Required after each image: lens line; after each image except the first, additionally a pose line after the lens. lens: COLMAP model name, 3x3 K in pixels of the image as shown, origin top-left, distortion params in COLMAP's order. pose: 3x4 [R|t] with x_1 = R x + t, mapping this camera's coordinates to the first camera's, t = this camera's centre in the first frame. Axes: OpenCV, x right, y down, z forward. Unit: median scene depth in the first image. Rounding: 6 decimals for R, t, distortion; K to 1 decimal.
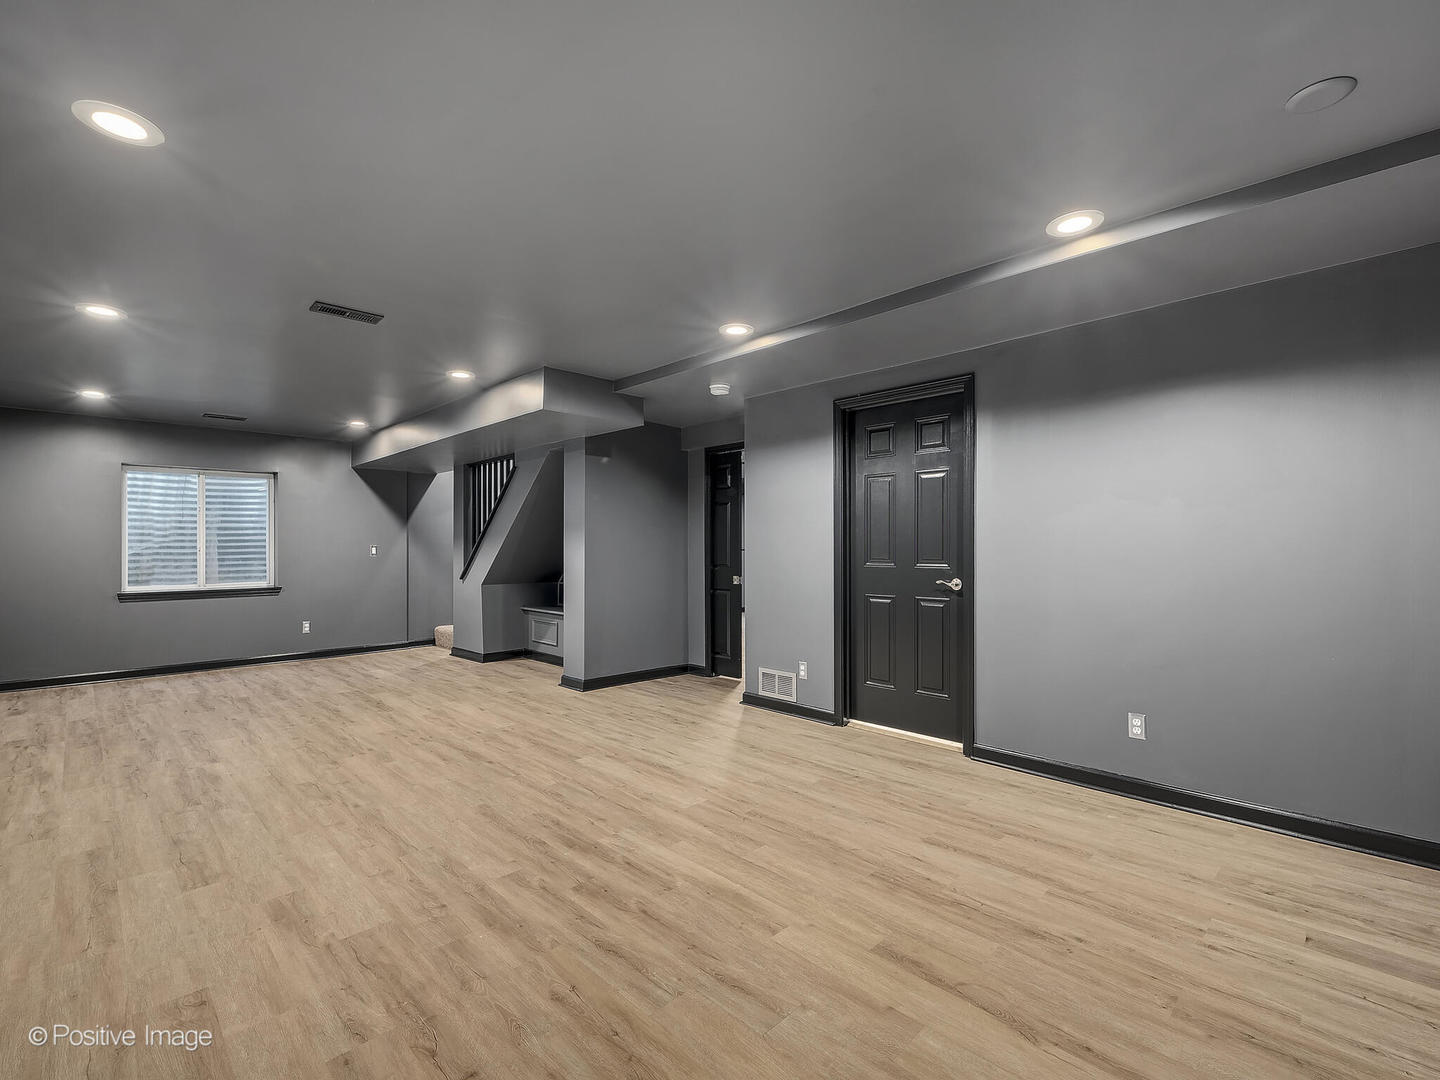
lens RADIAL K [[675.8, 0, 721.3], [0, 675.8, 544.6], [0, 0, 1]] dist [-0.000148, -0.000664]
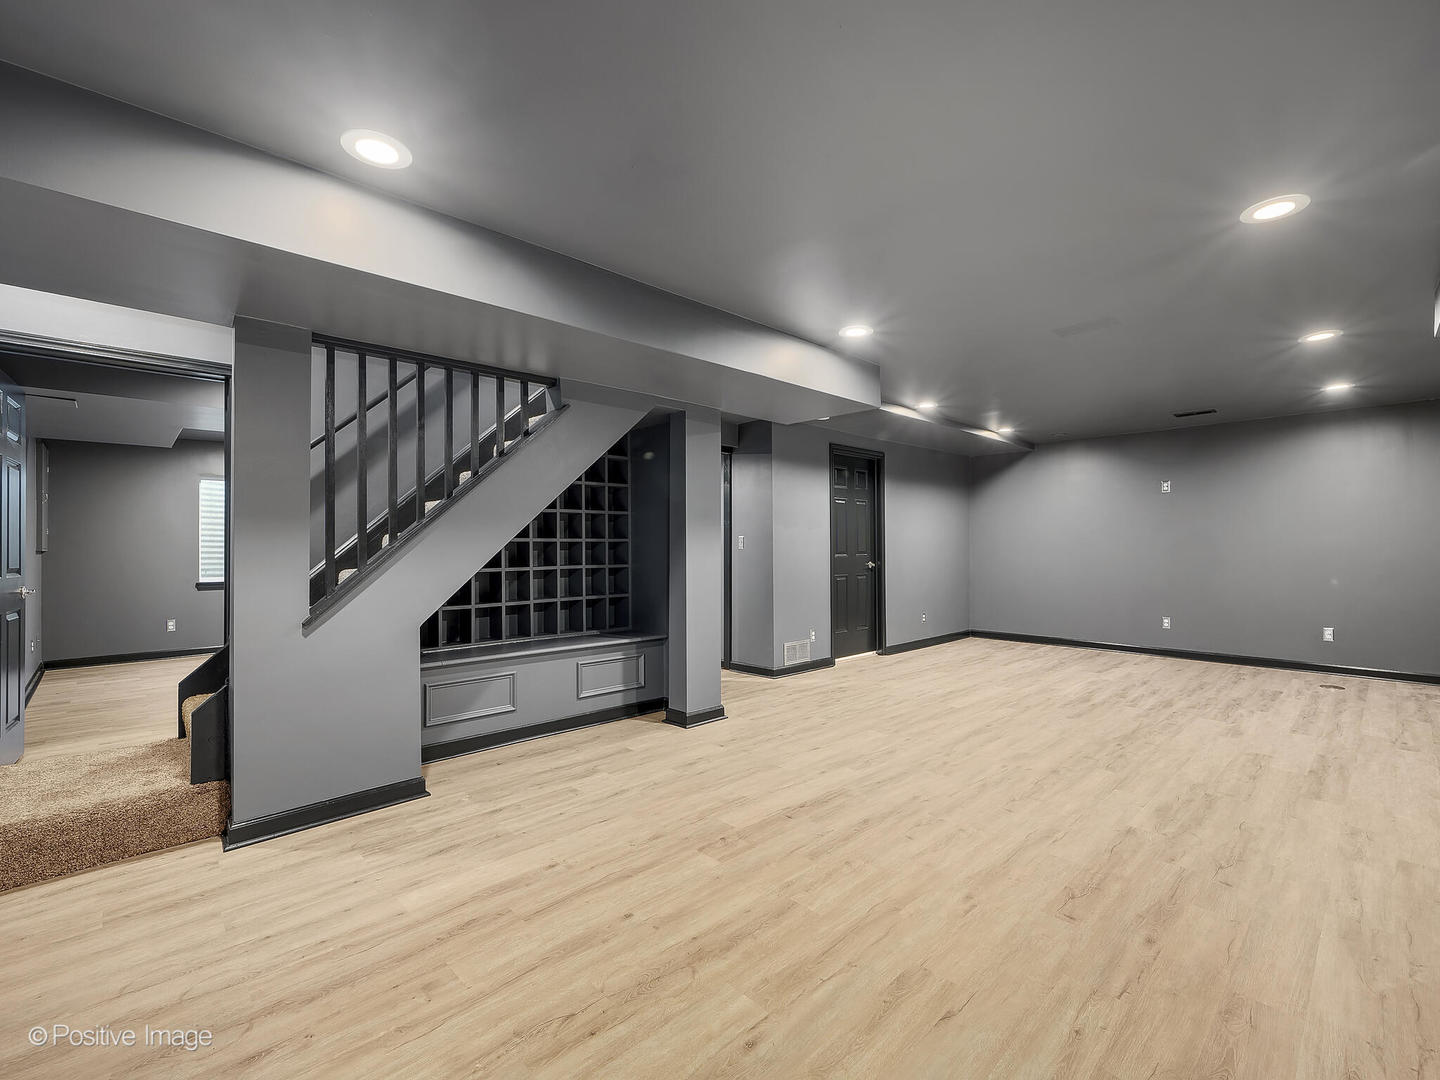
lens RADIAL K [[675.8, 0, 721.3], [0, 675.8, 544.6], [0, 0, 1]] dist [-0.000148, -0.000664]
pose [[-0.025368, 0.005615, 0.999662, -1.456596], [-0.000589, 0.999984, -0.005632, 0.013778], [-0.999678, -0.000731, -0.025365, 1.444713]]
